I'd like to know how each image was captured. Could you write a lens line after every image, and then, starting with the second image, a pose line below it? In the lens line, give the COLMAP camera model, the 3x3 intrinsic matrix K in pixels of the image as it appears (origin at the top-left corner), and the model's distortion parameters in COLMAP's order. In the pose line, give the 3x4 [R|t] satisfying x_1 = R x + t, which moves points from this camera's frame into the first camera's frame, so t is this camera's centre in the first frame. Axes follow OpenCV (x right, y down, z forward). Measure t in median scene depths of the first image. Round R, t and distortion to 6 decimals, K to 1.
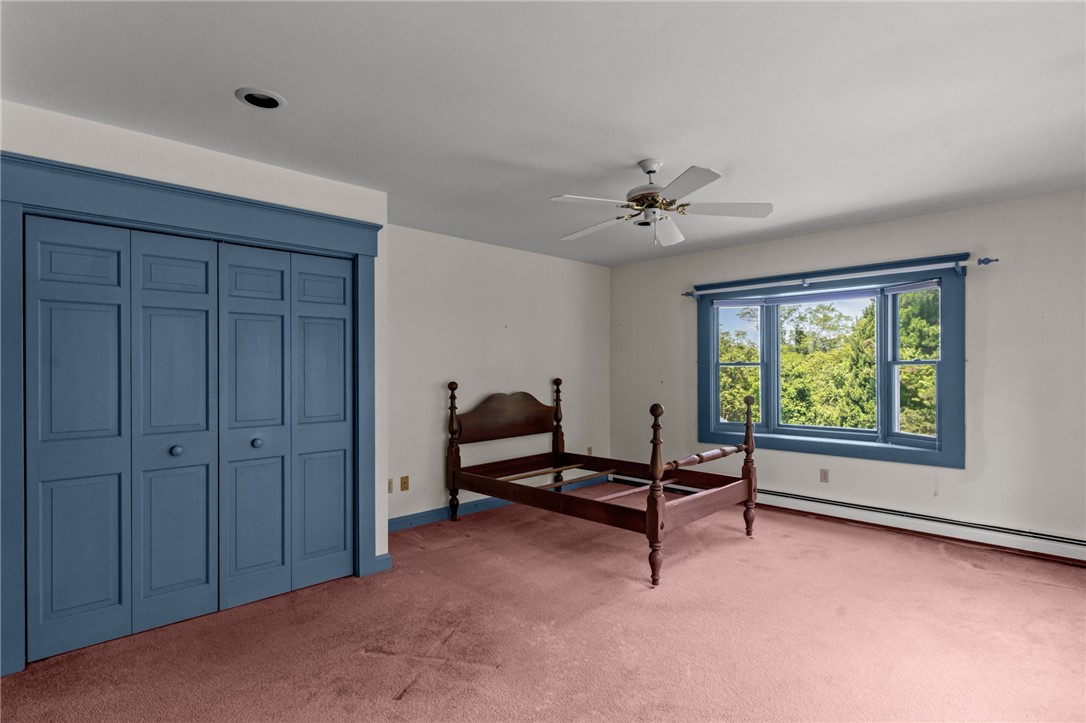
lens RADIAL K [[546.0, 0, 544.8], [0, 546.0, 367.7], [0, 0, 1]] dist [0.009225, 0.000000]
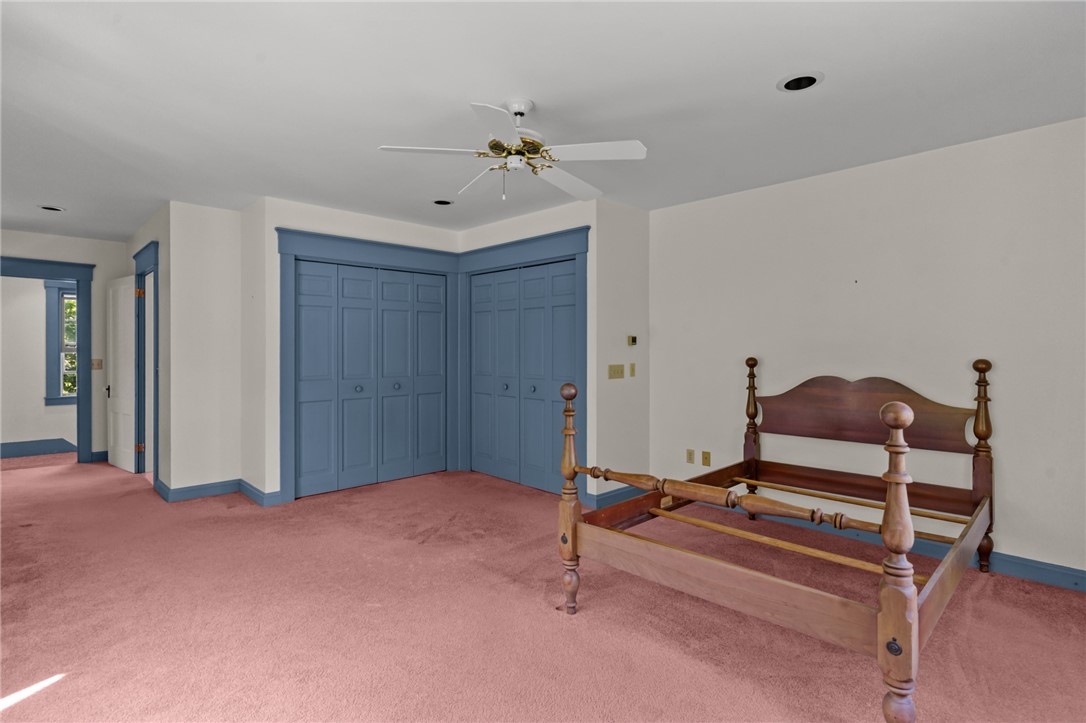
lens RADIAL K [[546.0, 0, 544.6], [0, 546.0, 350.9], [0, 0, 1]] dist [0.009225, 0.000000]
pose [[-0.009194, 0.013791, -0.999863, 0.690956], [0.003505, 0.999899, 0.013759, 0.002269], [0.999952, -0.003378, -0.009242, 0.678540]]
